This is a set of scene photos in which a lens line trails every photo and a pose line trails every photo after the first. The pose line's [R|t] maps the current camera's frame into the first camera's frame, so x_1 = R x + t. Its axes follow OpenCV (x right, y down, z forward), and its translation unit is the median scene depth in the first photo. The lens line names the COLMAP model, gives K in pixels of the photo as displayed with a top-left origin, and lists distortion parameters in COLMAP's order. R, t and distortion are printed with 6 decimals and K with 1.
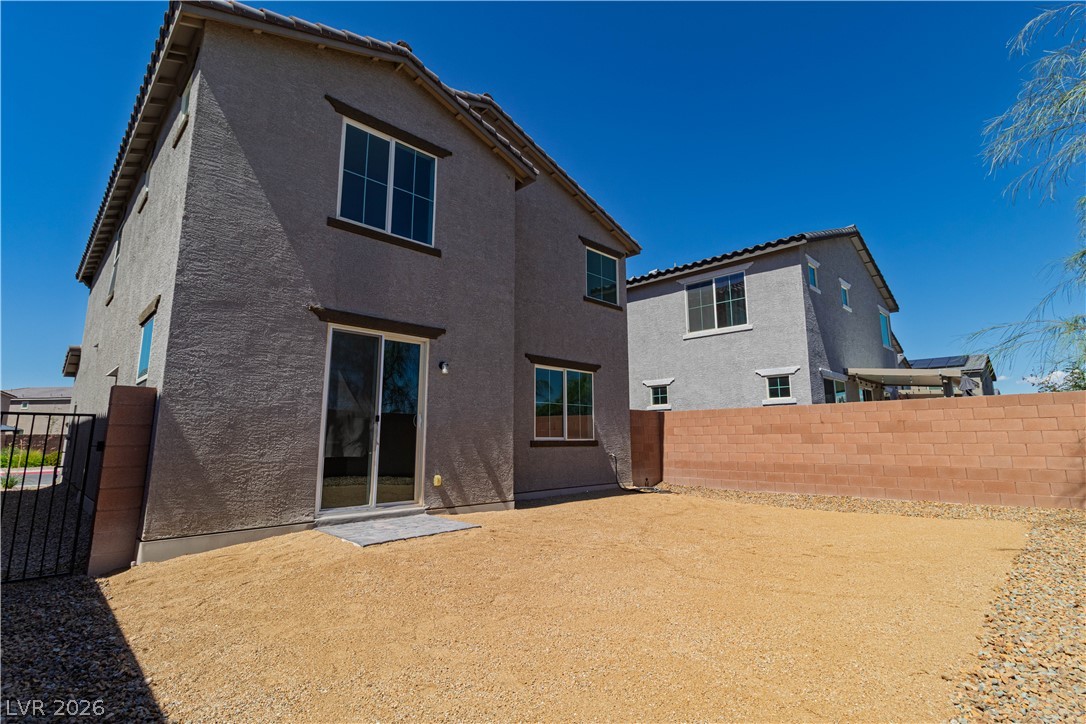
lens RADIAL K [[519.2, 0, 563.5], [0, 519.2, 351.3], [0, 0, 1]] dist [-0.001115, 0.000067]
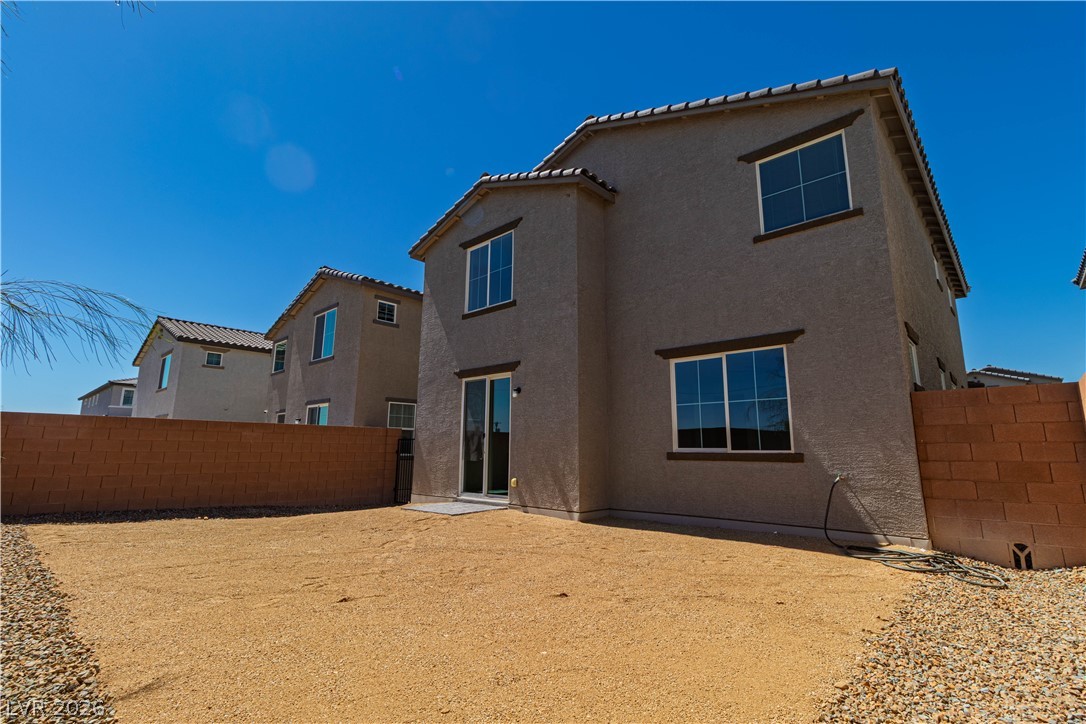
lens RADIAL K [[502.8, 0, 541.2], [0, 502.8, 352.3], [0, 0, 1]] dist [0.001532, 0.000486]
pose [[0.015929, -0.188211, -0.981999, 0.915330], [0.163264, 0.969432, -0.183154, 0.159270], [0.986454, -0.157408, 0.046170, 0.952718]]
